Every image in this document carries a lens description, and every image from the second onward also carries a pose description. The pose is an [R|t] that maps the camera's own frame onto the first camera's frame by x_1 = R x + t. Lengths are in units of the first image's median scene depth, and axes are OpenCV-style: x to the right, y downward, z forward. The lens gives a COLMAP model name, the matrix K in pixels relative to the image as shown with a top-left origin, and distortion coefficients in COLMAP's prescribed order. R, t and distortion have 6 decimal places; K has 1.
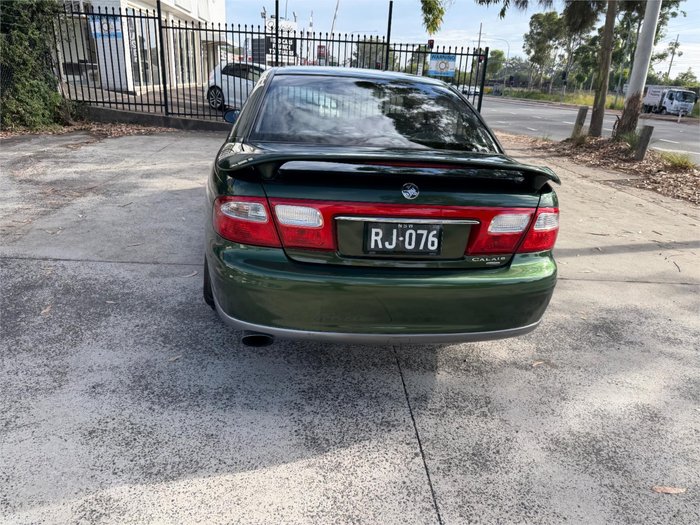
lens RADIAL K [[497.6, 0, 344.2], [0, 497.6, 260.9], [0, 0, 1]] dist [0.017133, -0.027561]
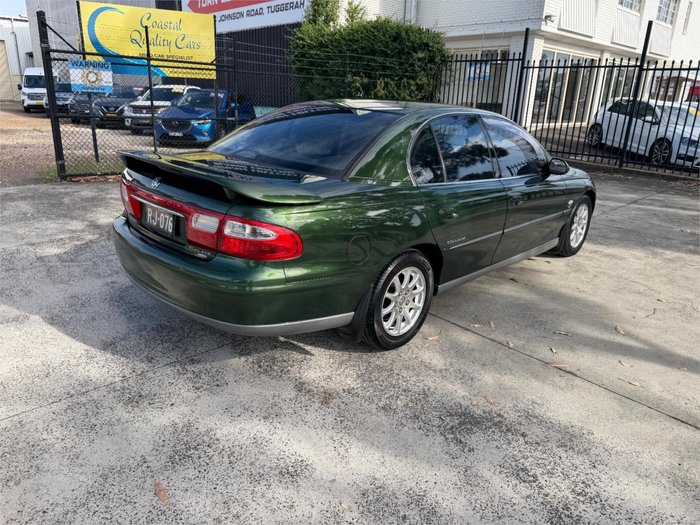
lens RADIAL K [[495.6, 0, 345.8], [0, 495.6, 263.6], [0, 0, 1]] dist [0.032210, -0.045375]
pose [[0.632380, 0.218585, -0.743180, 1.056943], [-0.268619, 0.961715, 0.054290, -0.099594], [0.726595, 0.165300, 0.666885, 0.357492]]
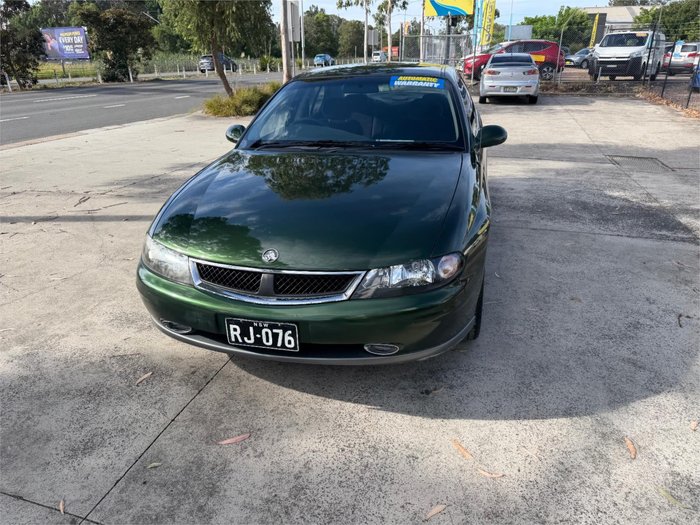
lens RADIAL K [[497.6, 0, 344.2], [0, 497.6, 260.9], [0, 0, 1]] dist [0.017133, -0.027561]
pose [[-0.935551, -0.176556, 0.305897, -0.449984], [0.077910, 0.741595, 0.666309, -1.083292], [-0.344493, 0.647198, -0.680044, 2.794319]]
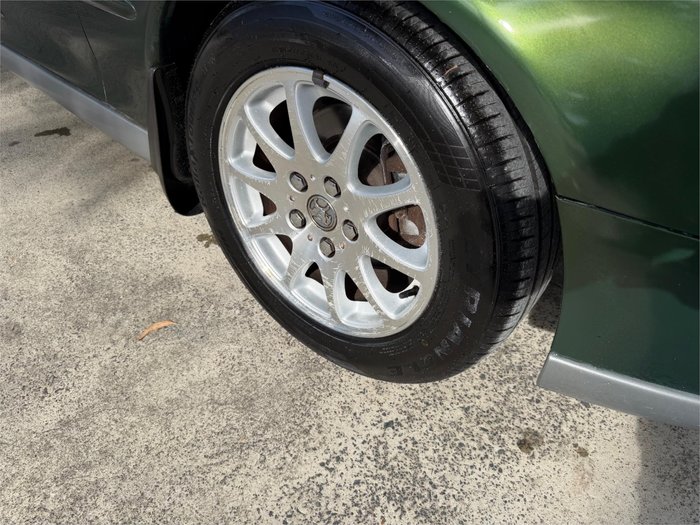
lens RADIAL K [[497.6, 0, 344.2], [0, 497.6, 260.9], [0, 0, 1]] dist [0.017133, -0.027561]
pose [[-0.725975, 0.365217, -0.582732, 0.385779], [-0.338940, 0.547276, 0.765251, -0.564816], [0.598398, 0.753064, -0.273522, 2.243831]]
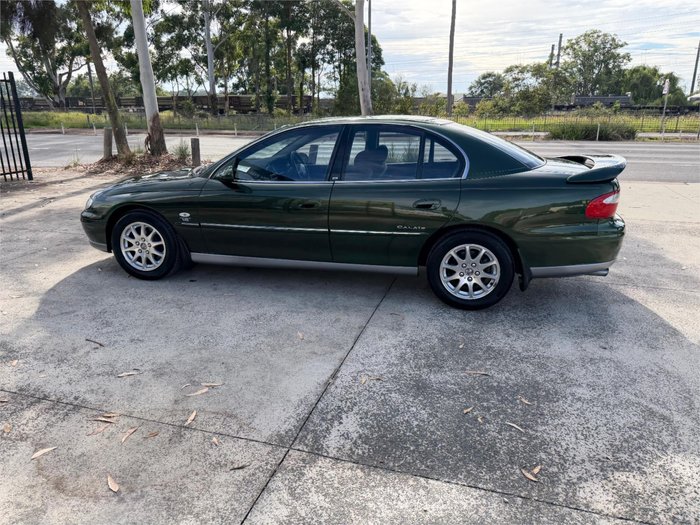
lens RADIAL K [[495.0, 0, 344.0], [0, 495.0, 259.7], [0, 0, 1]] dist [0.022134, -0.030063]
pose [[0.341010, -0.321827, 0.883255, -1.602515], [0.340586, 0.918036, 0.203005, -0.432941], [-0.876193, 0.231597, 0.422669, 0.827227]]
